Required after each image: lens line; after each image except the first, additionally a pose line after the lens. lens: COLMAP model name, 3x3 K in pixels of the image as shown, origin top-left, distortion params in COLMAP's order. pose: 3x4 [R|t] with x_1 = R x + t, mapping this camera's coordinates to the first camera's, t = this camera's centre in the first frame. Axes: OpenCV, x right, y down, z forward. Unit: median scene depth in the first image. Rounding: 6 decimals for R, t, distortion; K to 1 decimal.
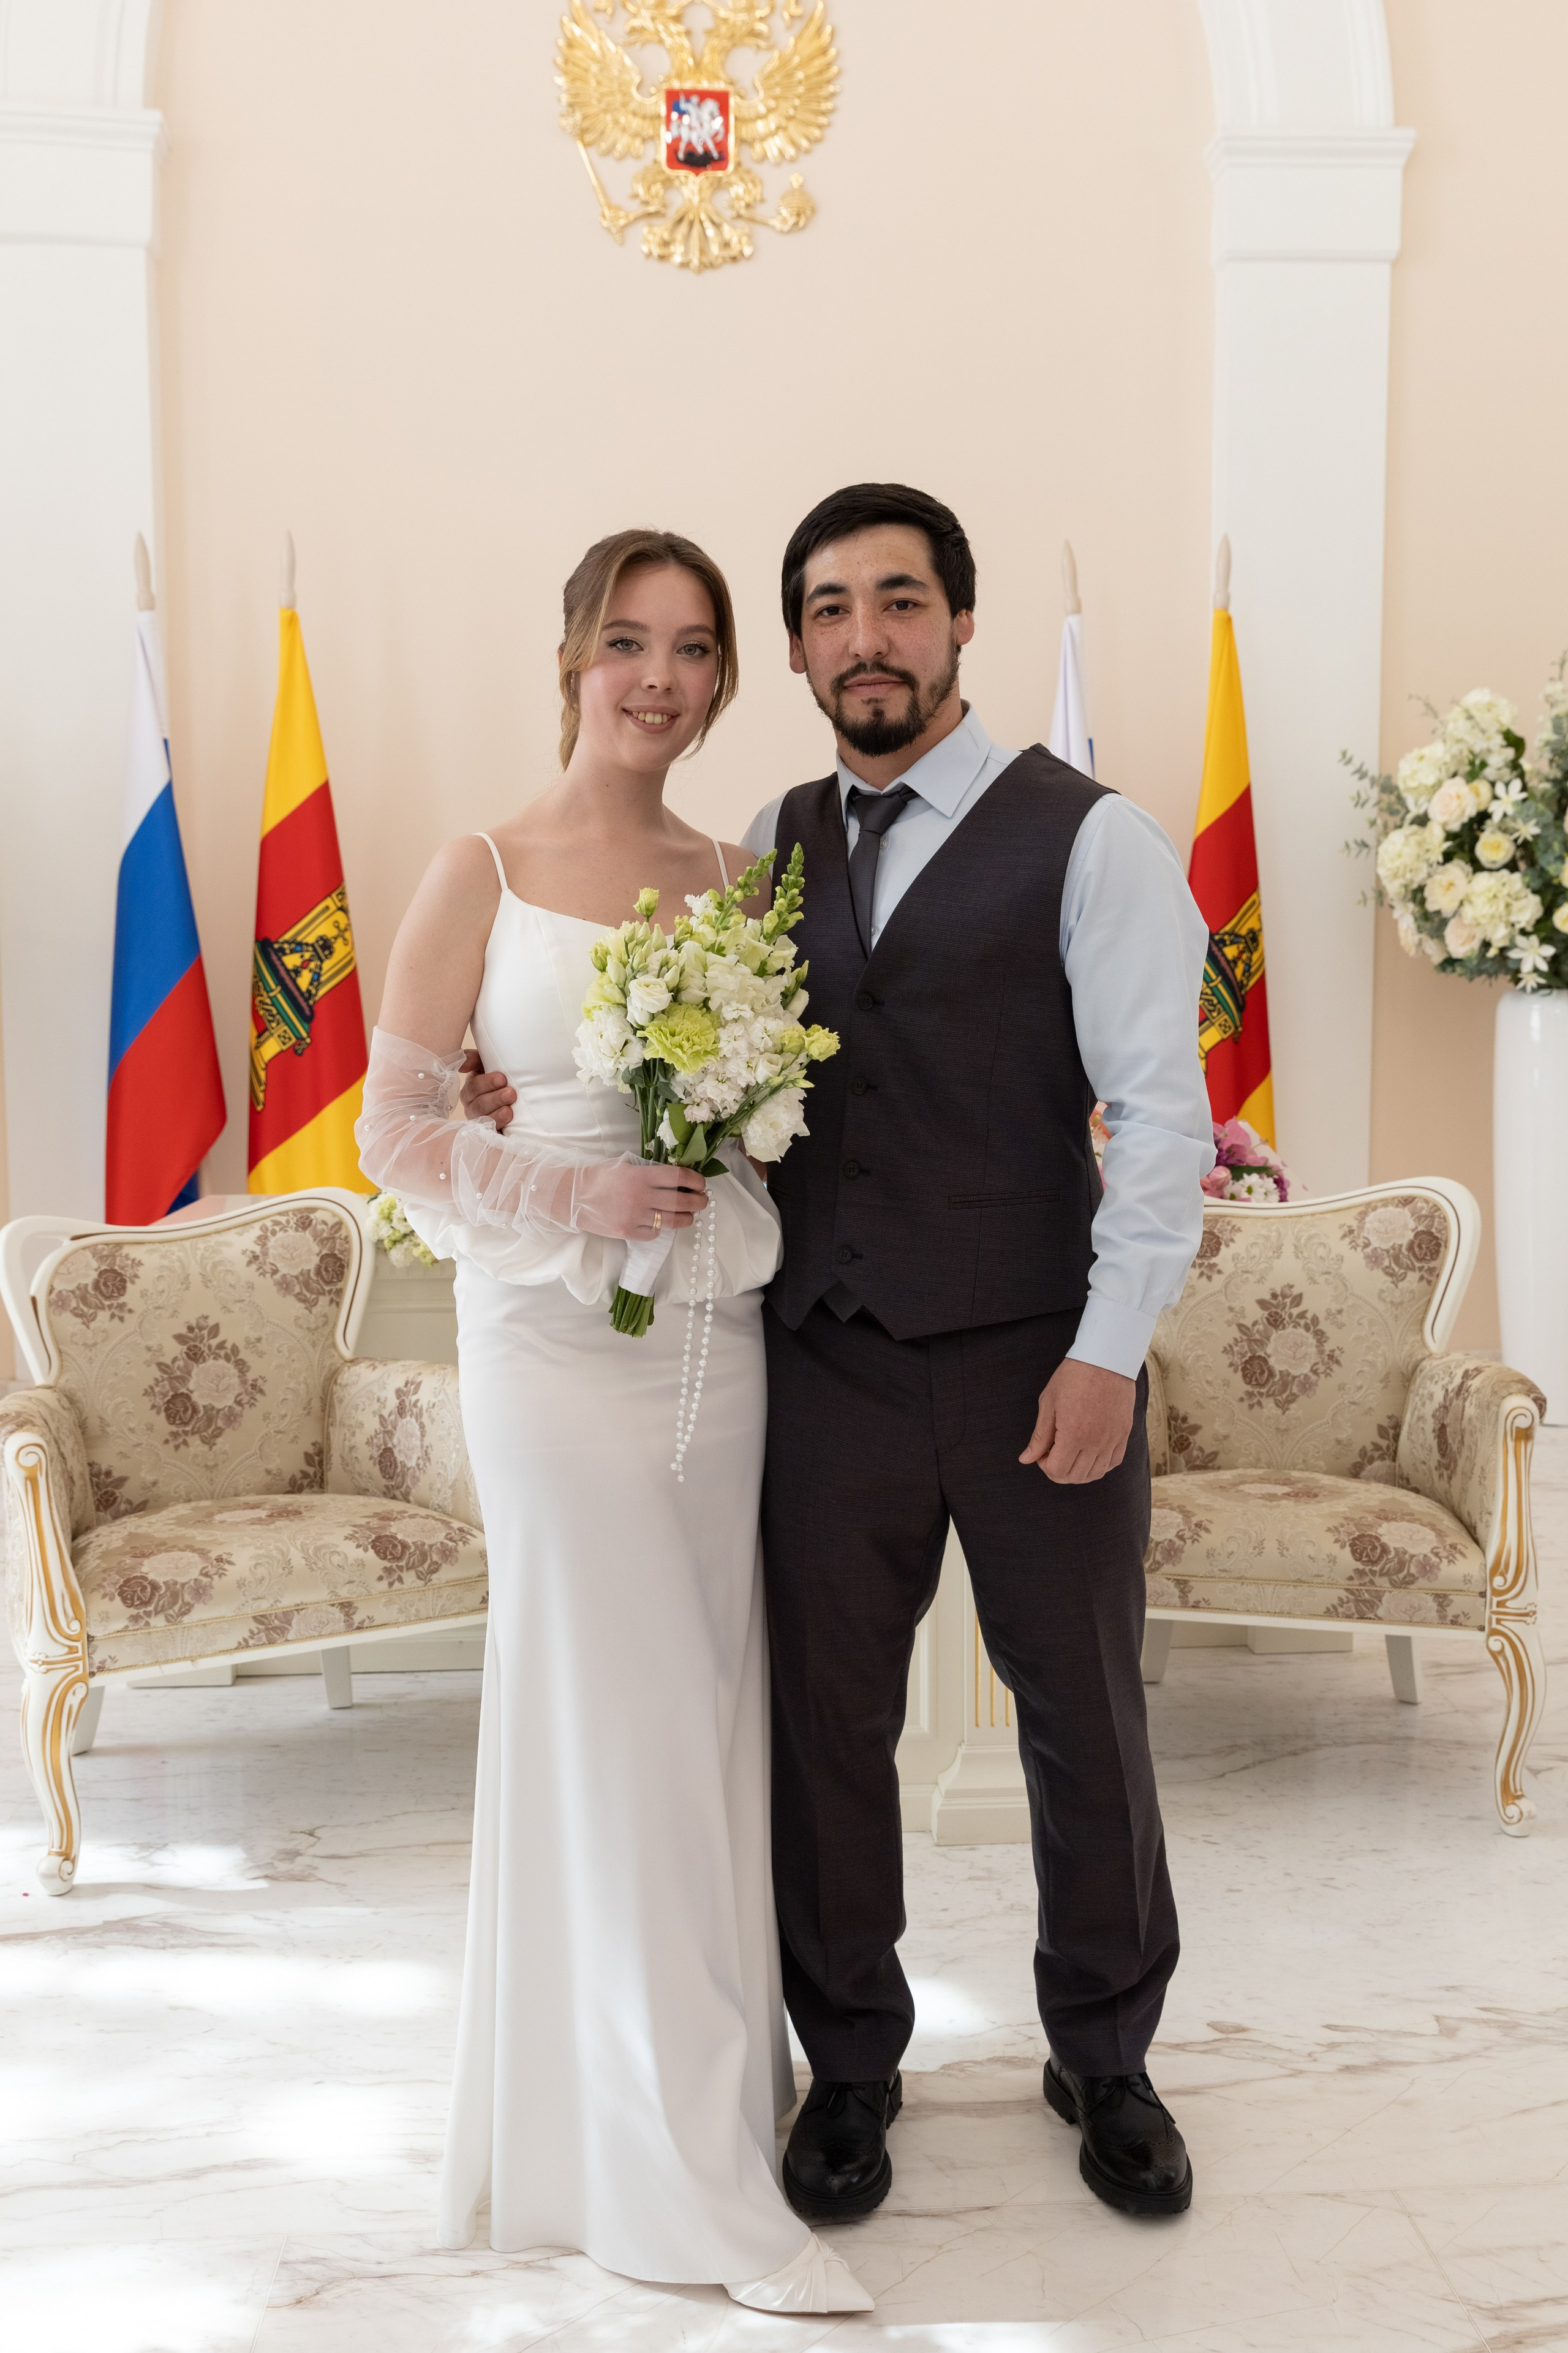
lens RADIAL K [[2111.5, 0, 782.3], [0, 2111.5, 1169.7], [0, 0, 1]] dist [0.003232, 0.004662]
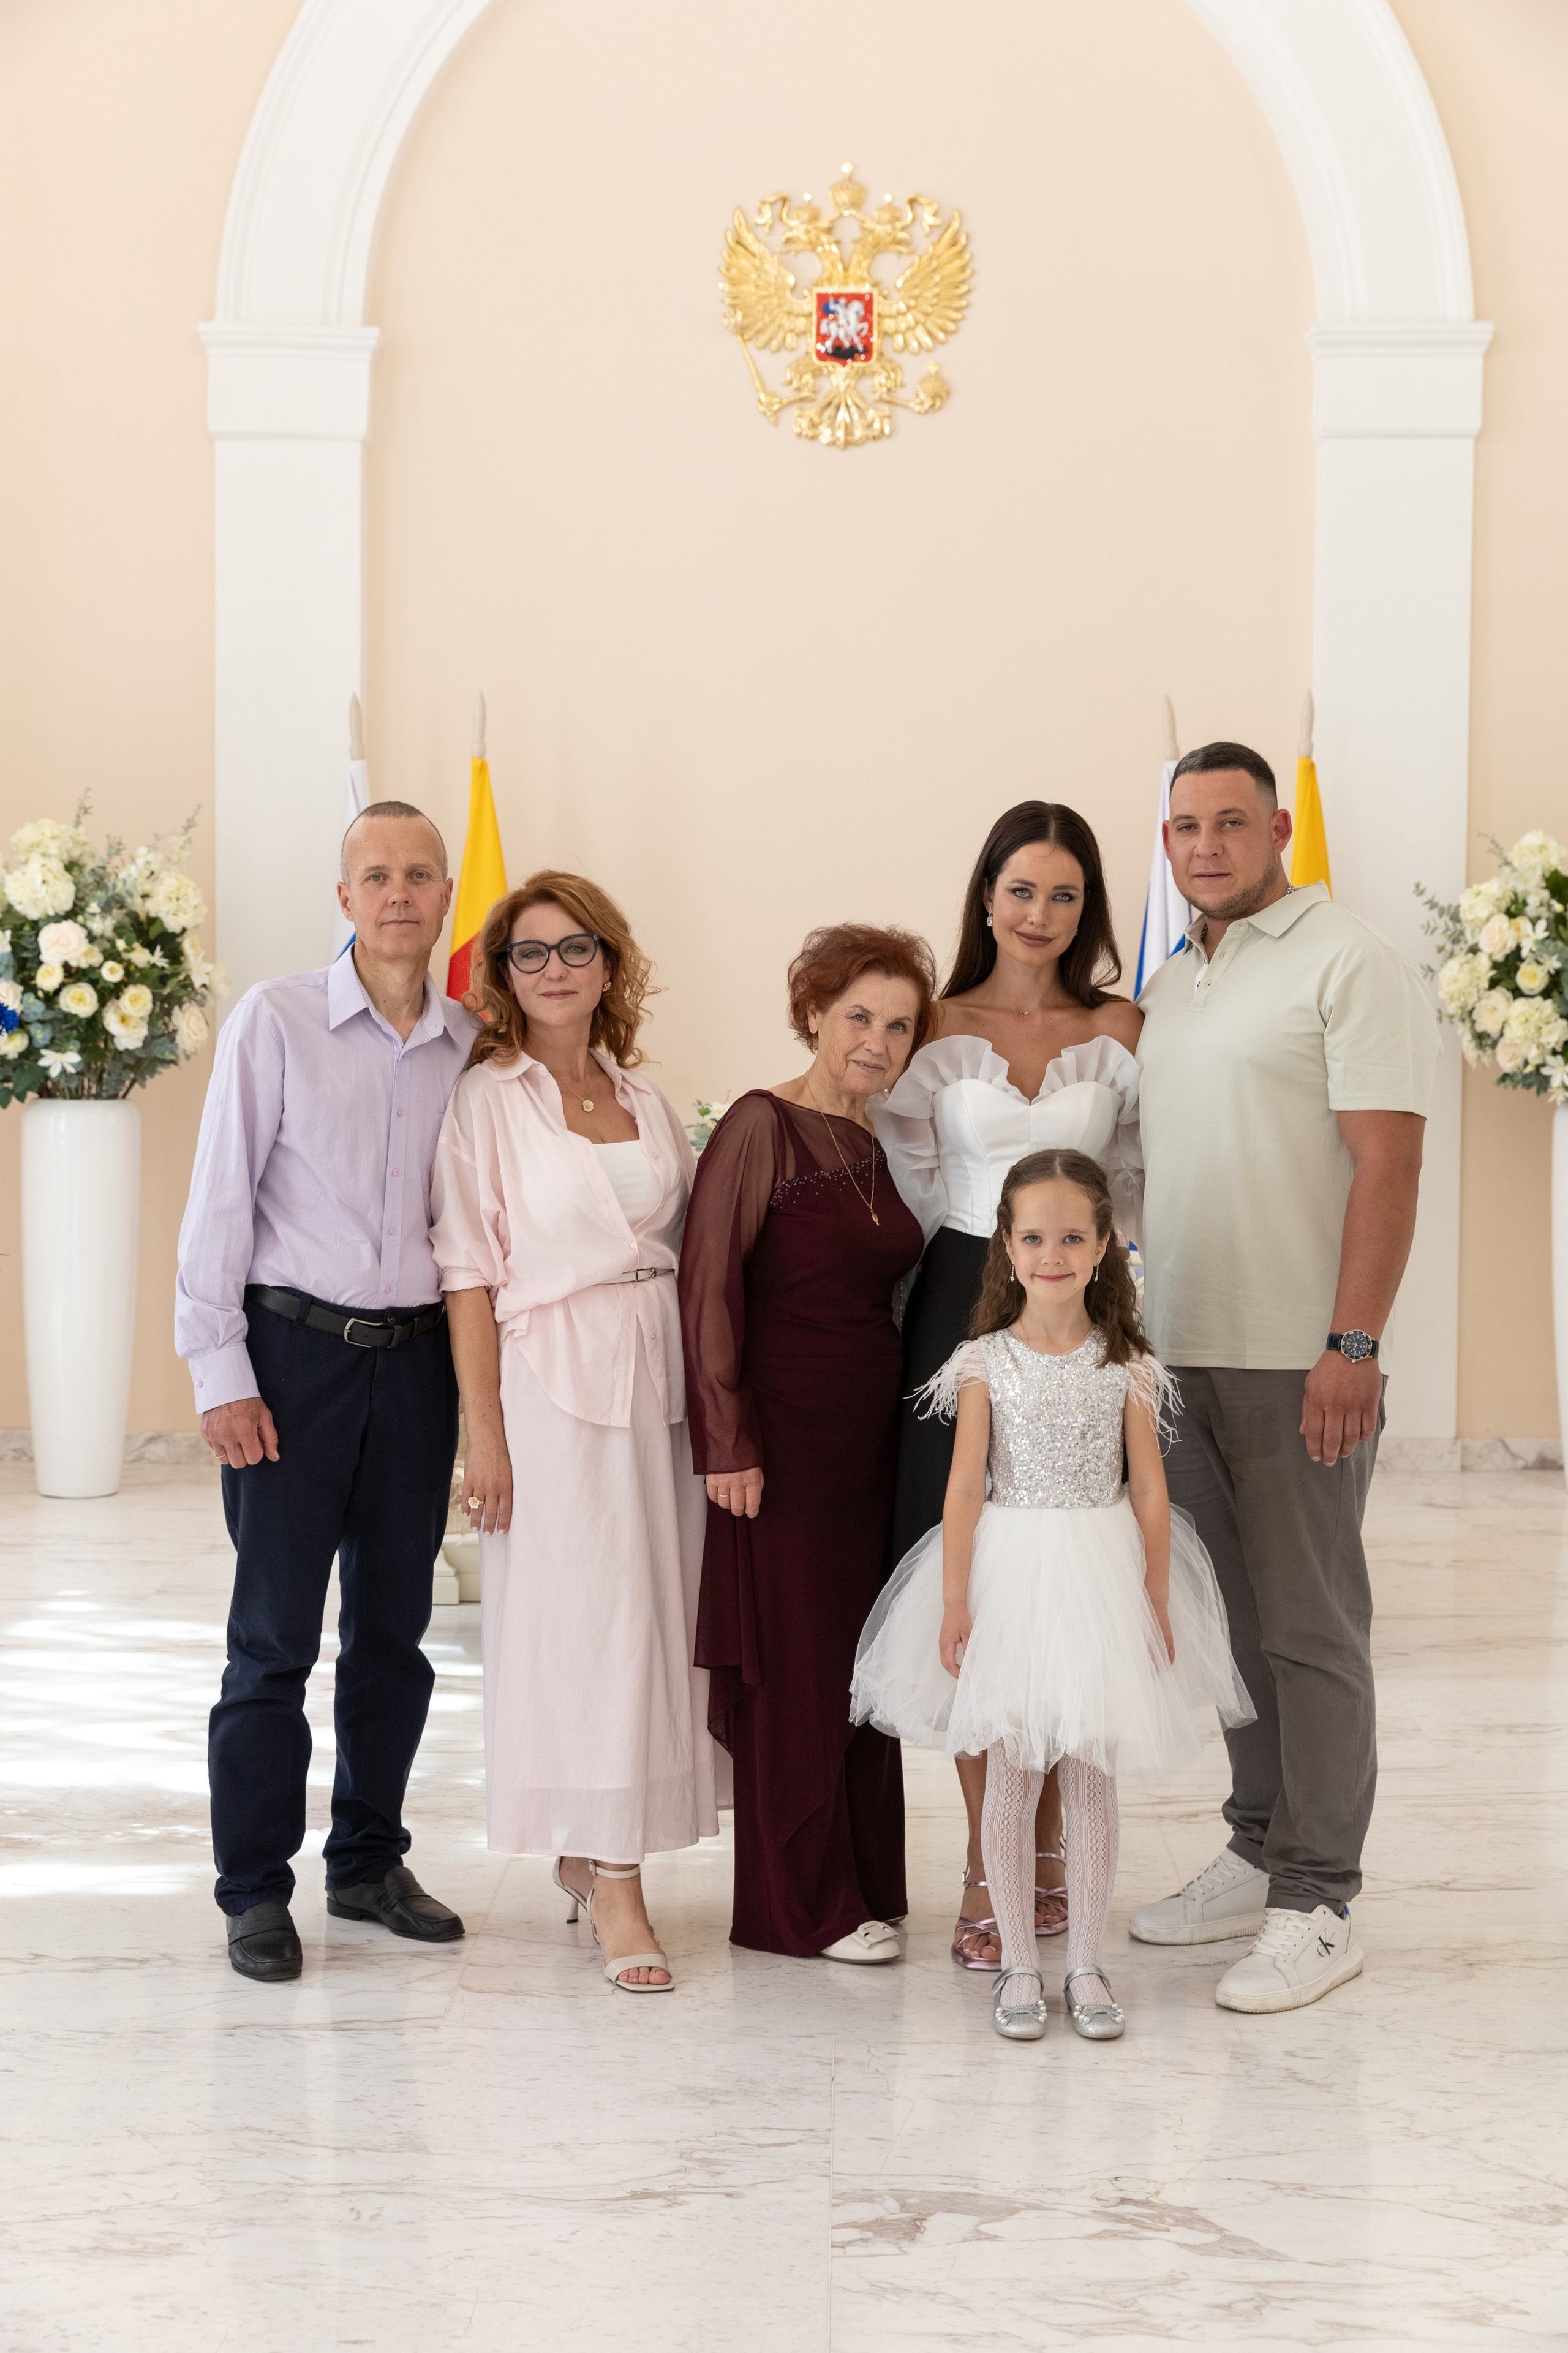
lens RADIAL K [[3156.2, 0, 770.8], [0, 3156.2, 1170.5], [0, 0, 1]] dist [-0.009081, 0.018854]
pose [[0.996161, 0.014504, -0.086335, 0.117767], [-0.018498, 0.998786, -0.045644, 0.053585], [0.085568, 0.047066, 0.995220, -1.064409]]
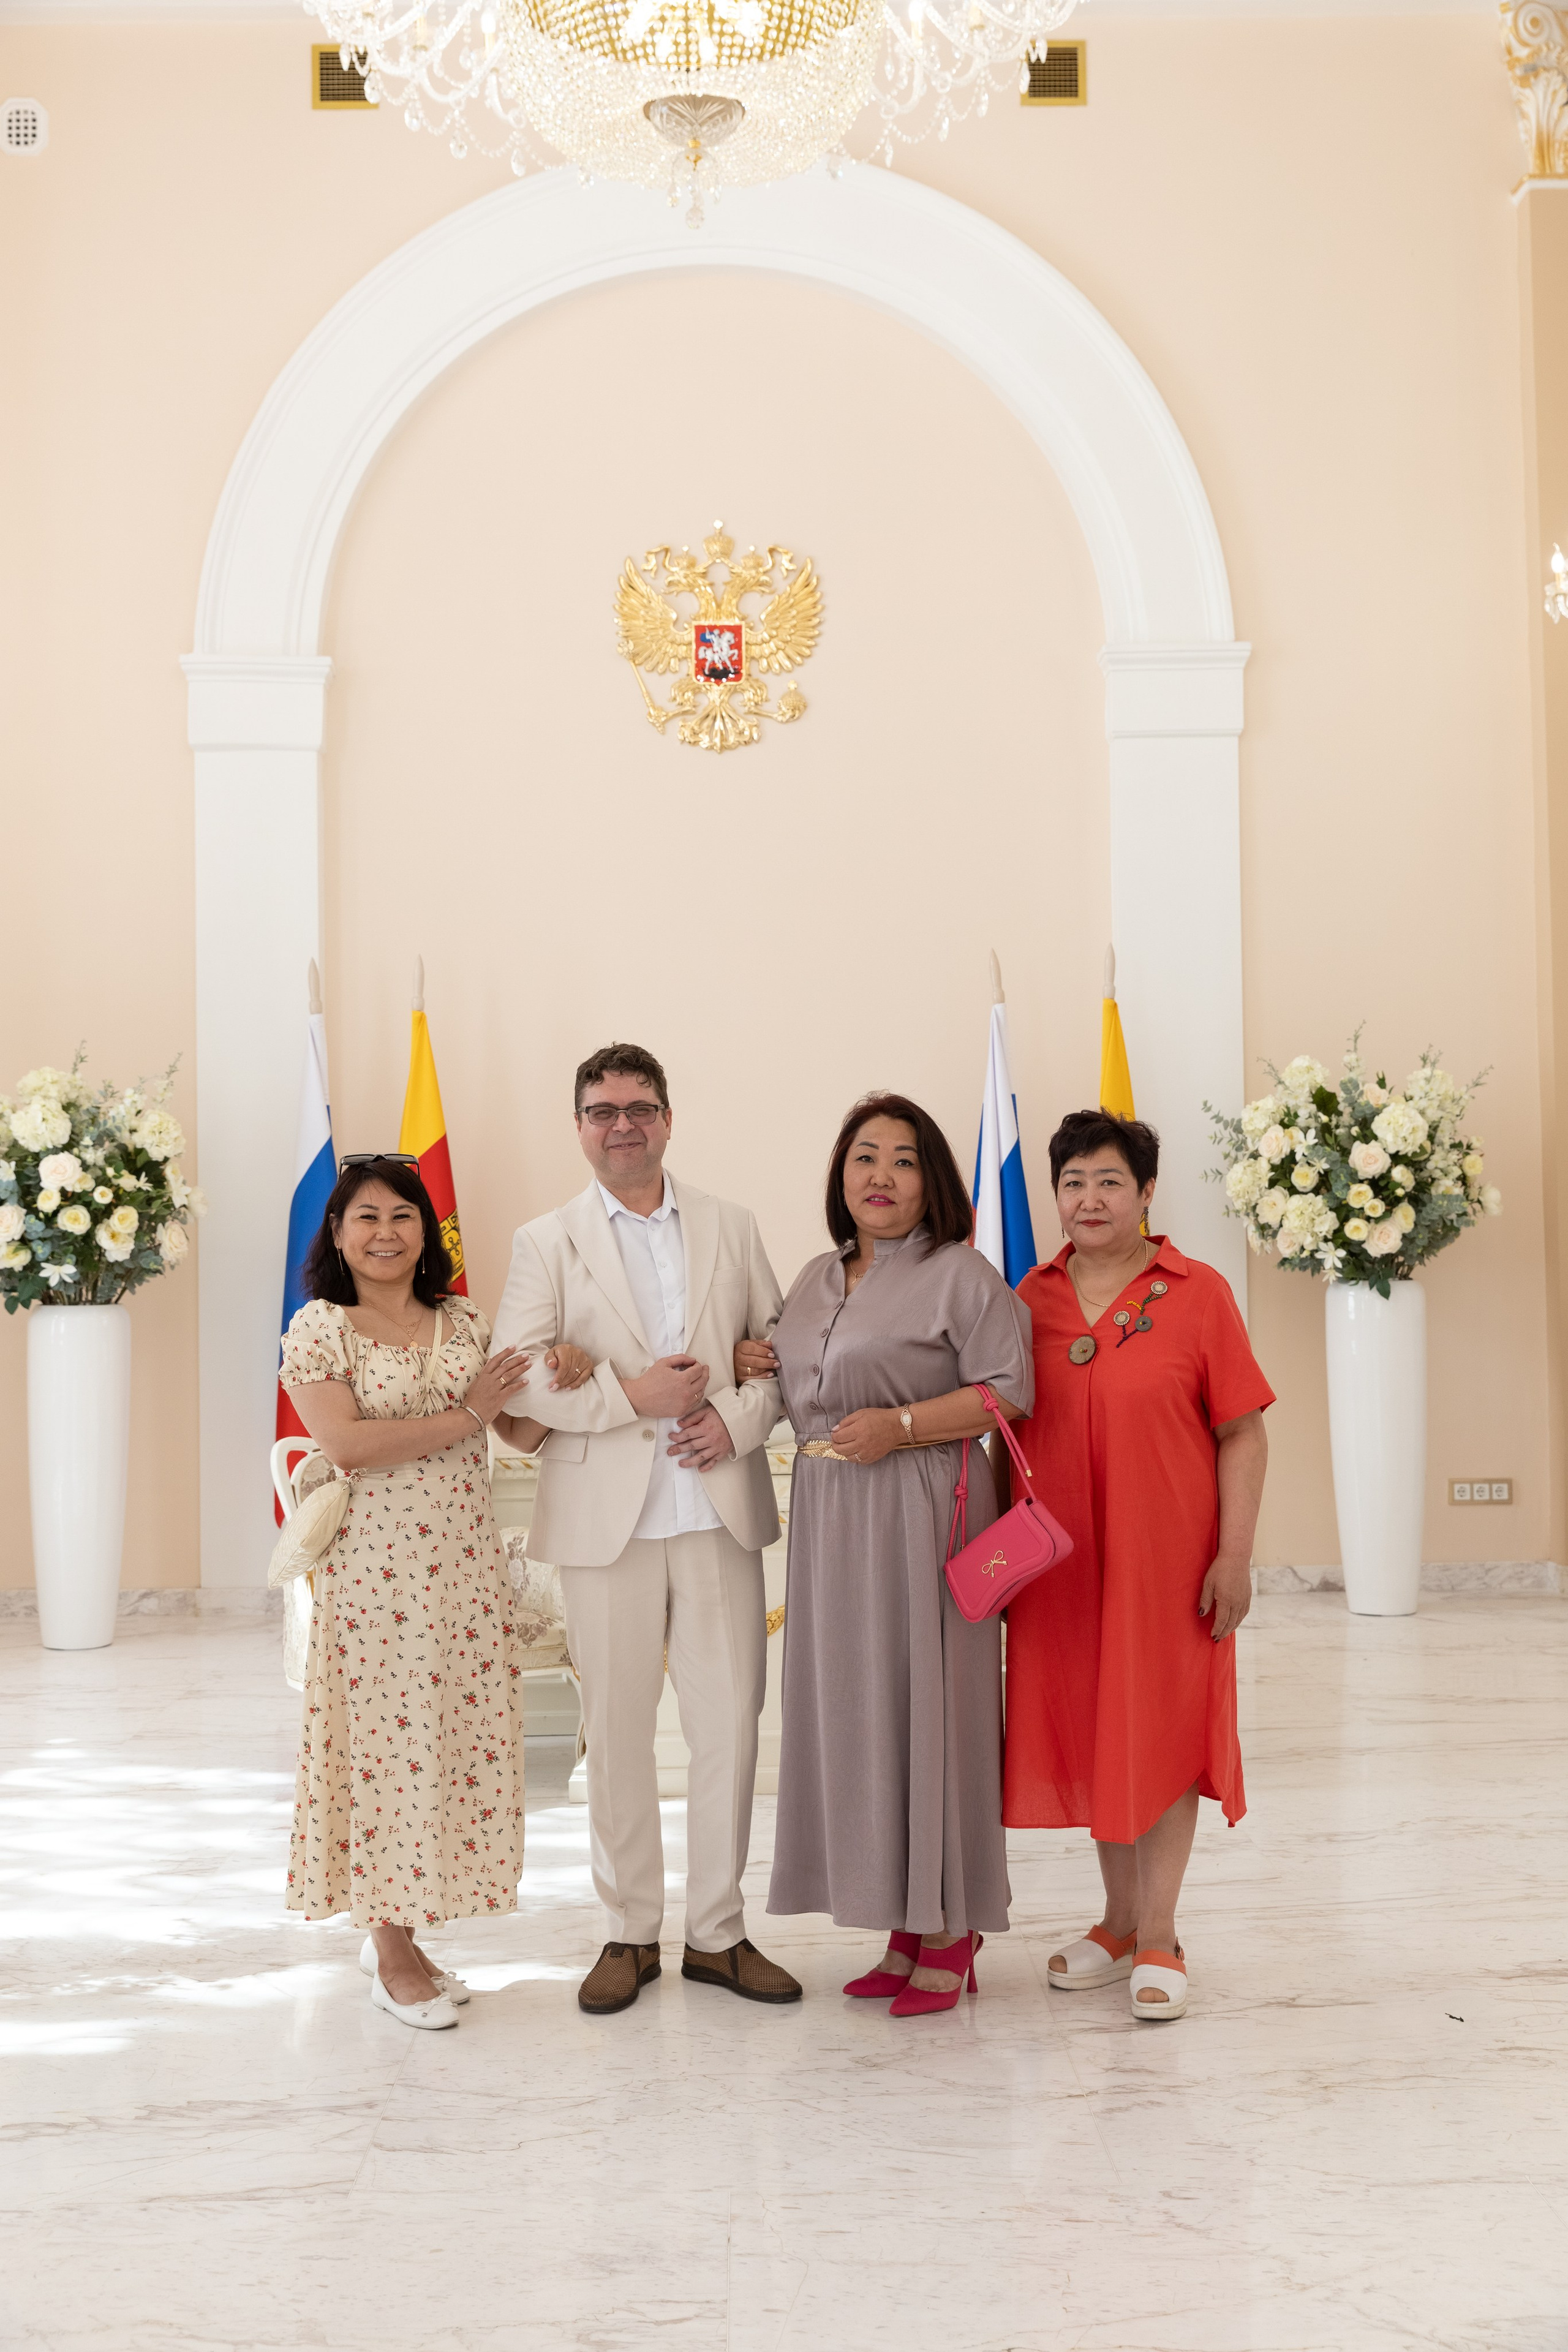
lens RADIAL K [[2462.8, 0, 770.4], [0, 2462.8, 1170.7], [0, 0, 1]] dist [-0.006840, 0.021222]
pose [[0.998707, -0.010655, -0.049702, 0.111702], [0.004720, 0.993000, -0.118021, 0.041727], [0.050612, 0.117633, 0.991767, -0.866206]]
